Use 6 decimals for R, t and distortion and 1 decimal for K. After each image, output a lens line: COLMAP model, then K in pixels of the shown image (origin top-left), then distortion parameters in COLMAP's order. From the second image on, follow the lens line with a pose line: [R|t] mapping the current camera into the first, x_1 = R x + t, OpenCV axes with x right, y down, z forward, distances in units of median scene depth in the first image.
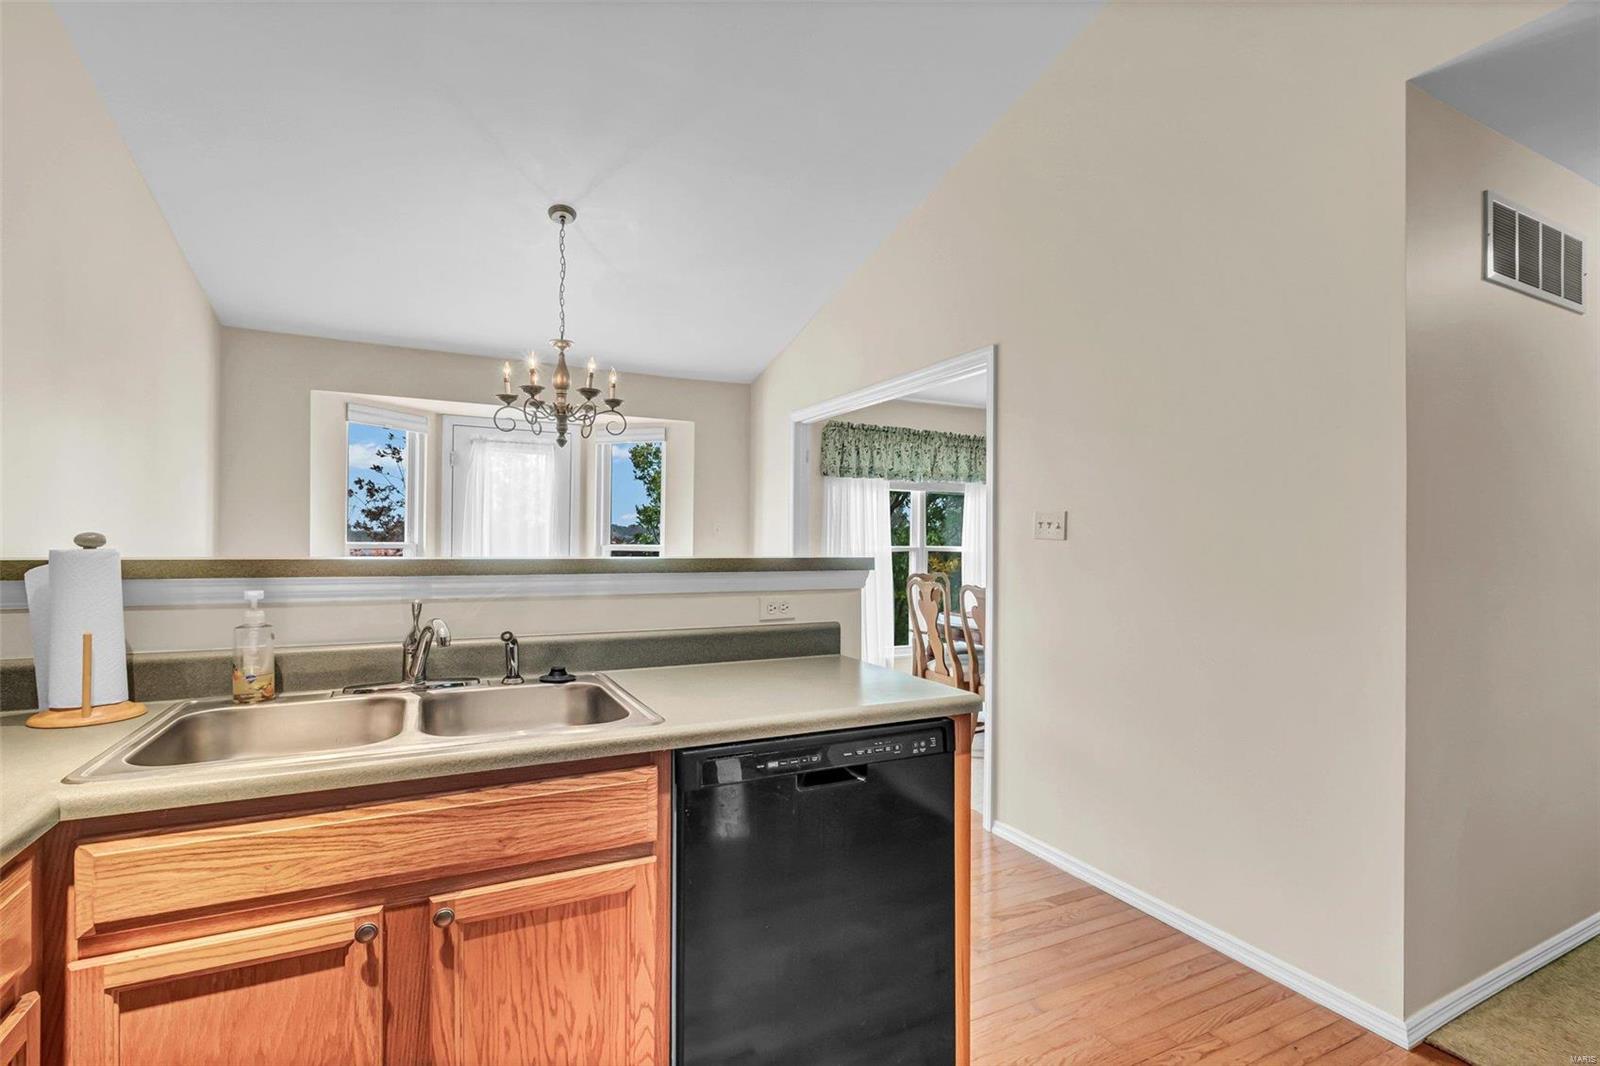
lens RADIAL K [[709.4, 0, 803.6], [0, 709.4, 524.3], [0, 0, 1]] dist [-0.002241, -0.001397]
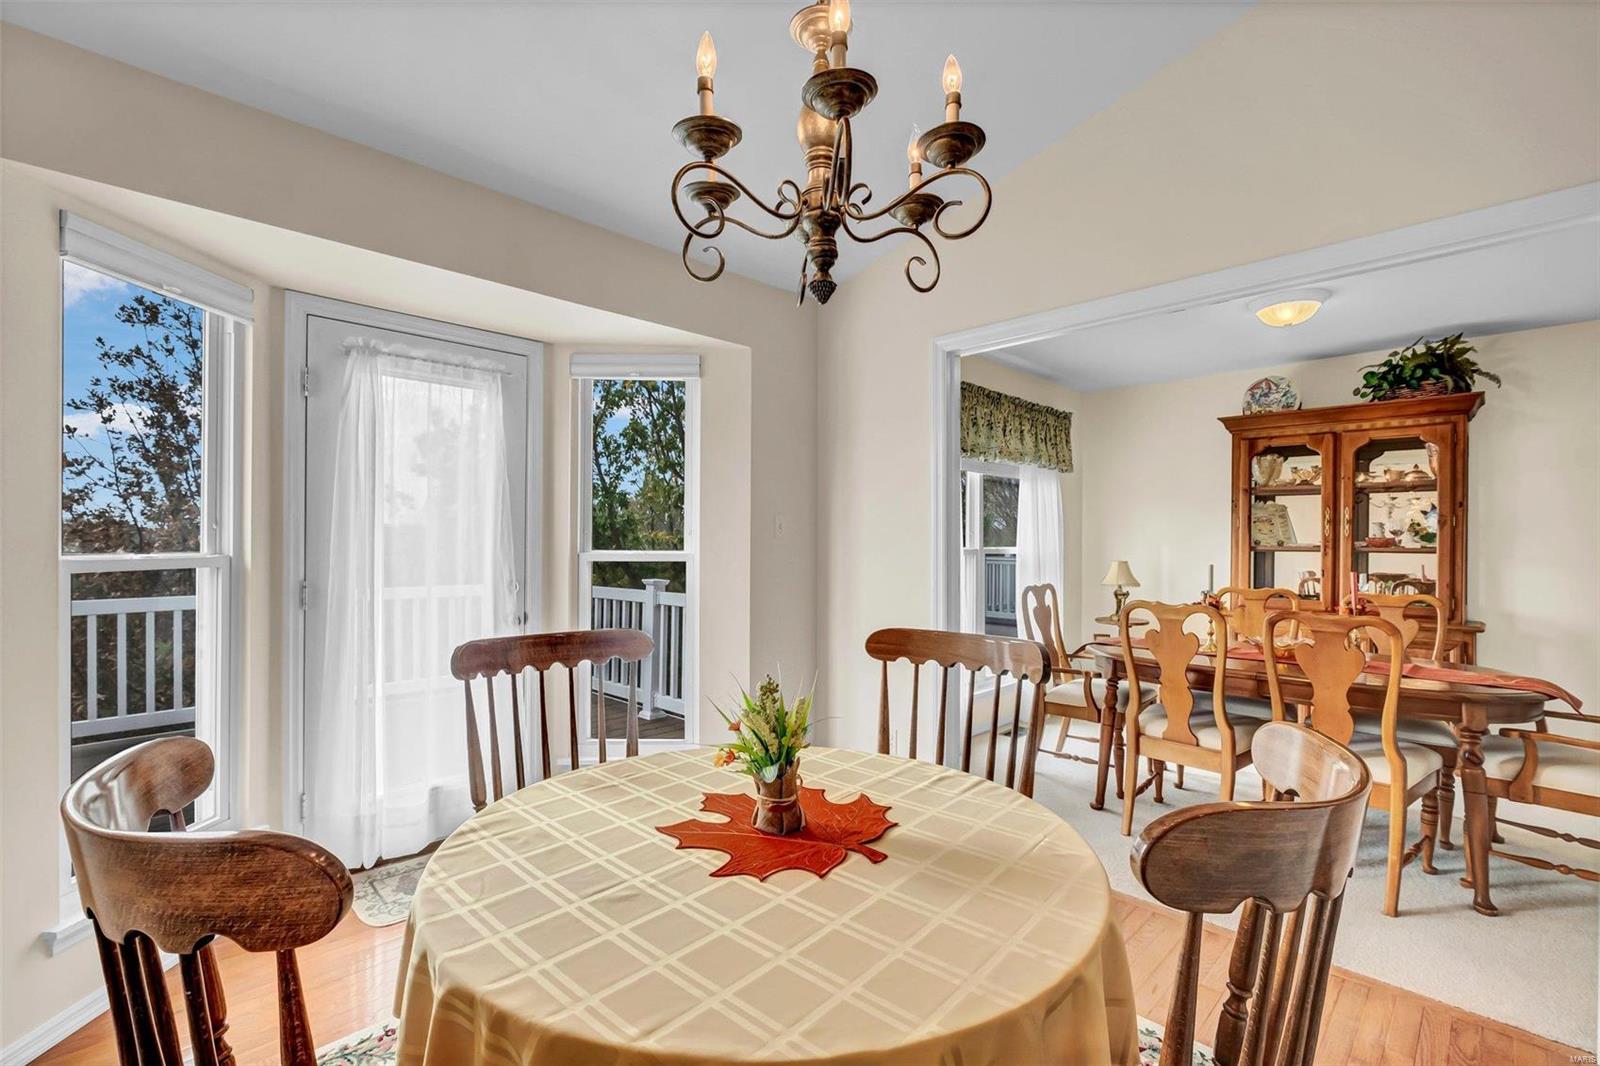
lens RADIAL K [[709.4, 0, 790.9], [0, 709.4, 537.5], [0, 0, 1]] dist [-0.002241, -0.001397]
pose [[0.954060, -0.008784, 0.299488, -0.267899], [0.005528, 0.999916, 0.011715, 0.010903], [-0.299566, -0.009521, 0.954028, 0.353218]]
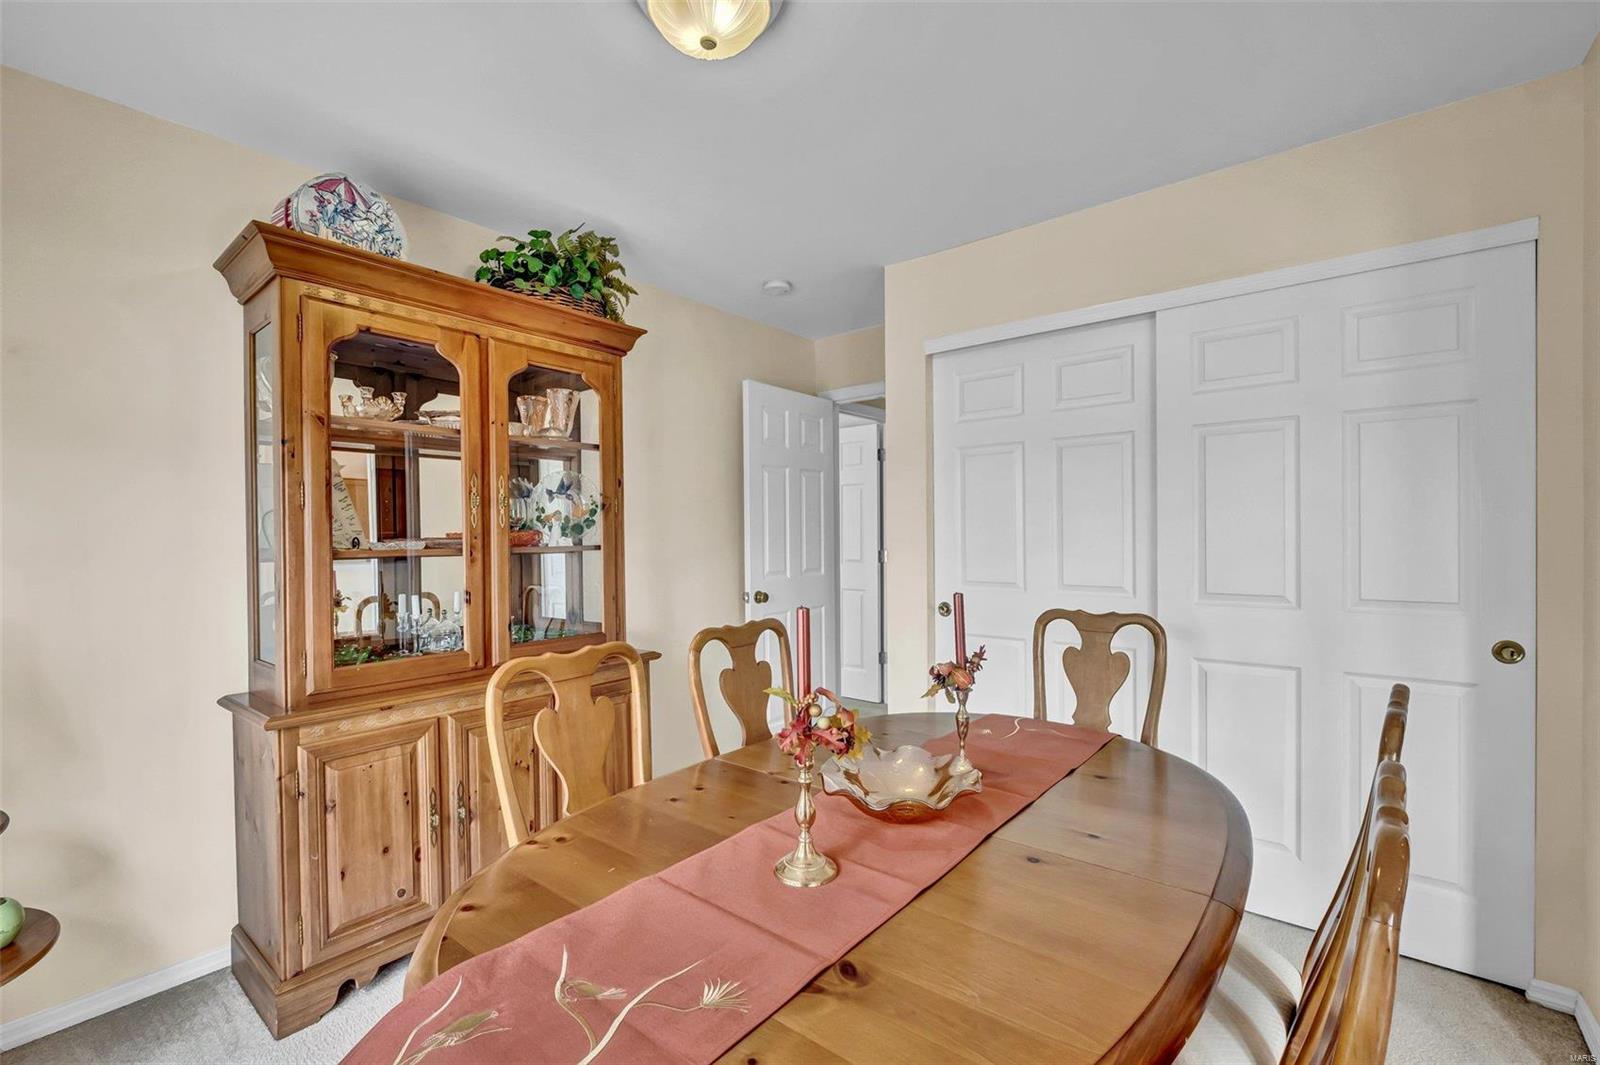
lens RADIAL K [[709.4, 0, 784.2], [0, 709.4, 538.5], [0, 0, 1]] dist [-0.002241, -0.001397]
pose [[-0.398816, -0.015960, 0.916892, 0.051686], [-0.008090, 0.999871, 0.013885, 0.020204], [-0.916995, -0.001880, -0.398894, 0.878458]]
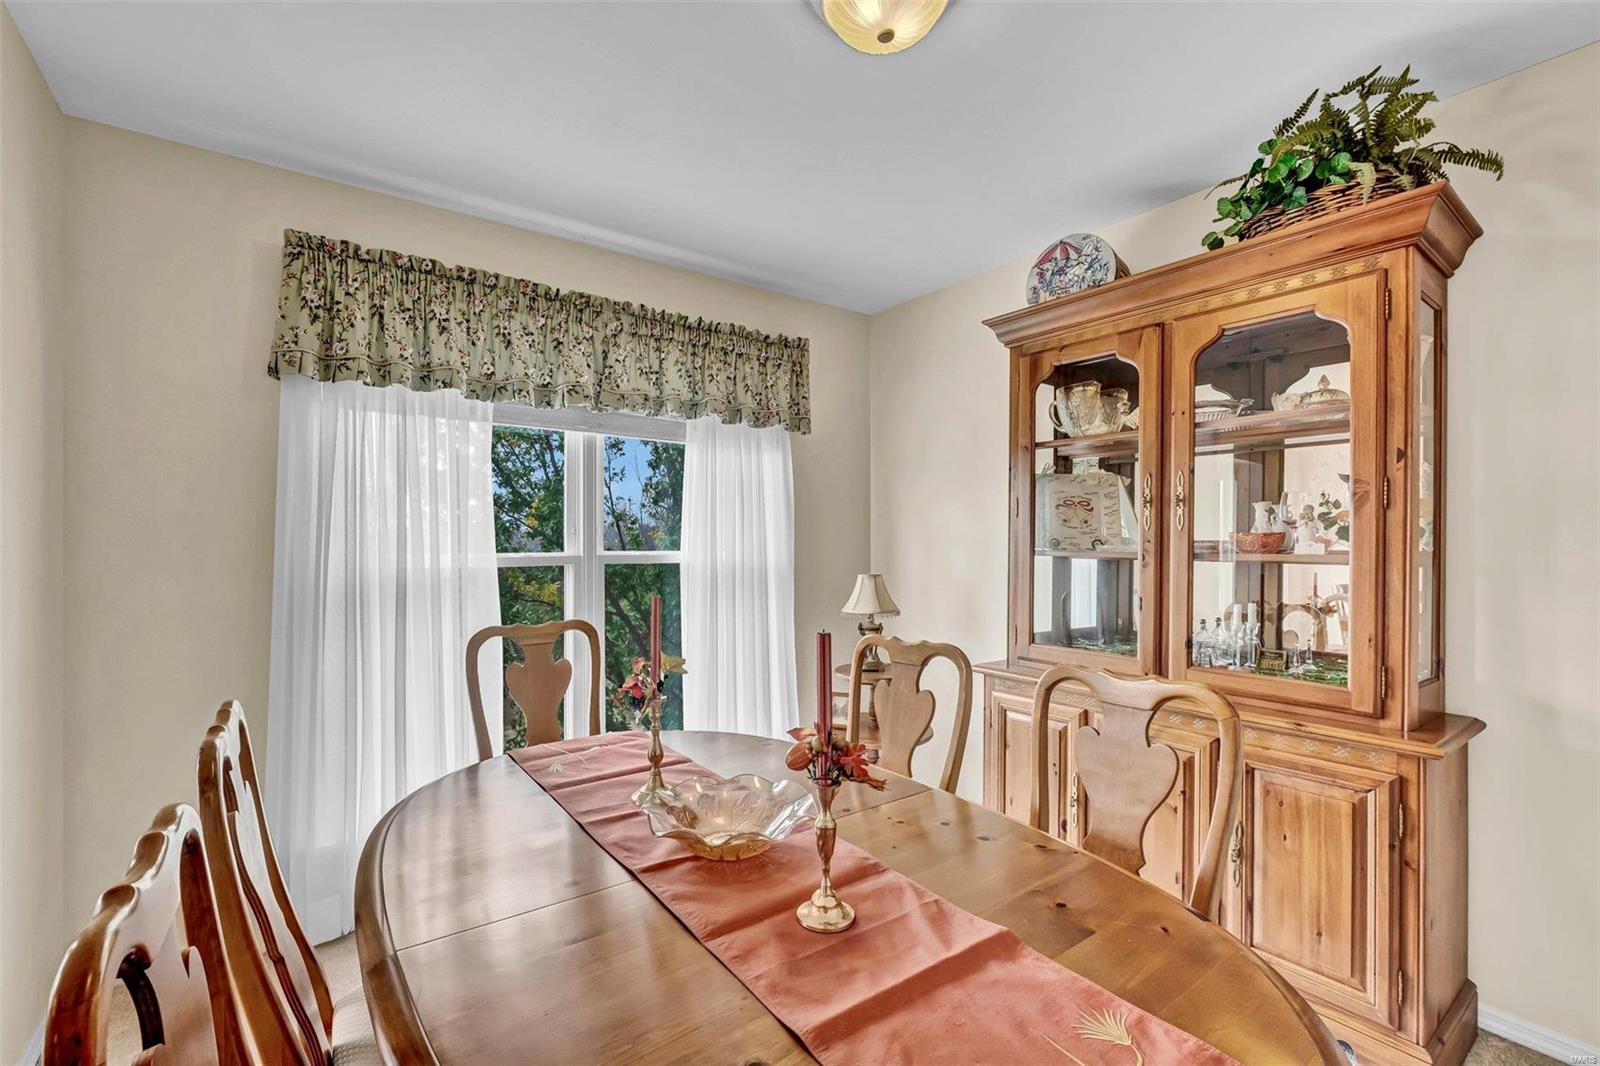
lens RADIAL K [[709.4, 0, 767.6], [0, 709.4, 535.5], [0, 0, 1]] dist [-0.002241, -0.001397]
pose [[0.987939, -0.013538, 0.154249, 0.221634], [0.012613, 0.999896, 0.006971, 0.018519], [-0.154327, -0.004941, 0.988007, 0.549409]]
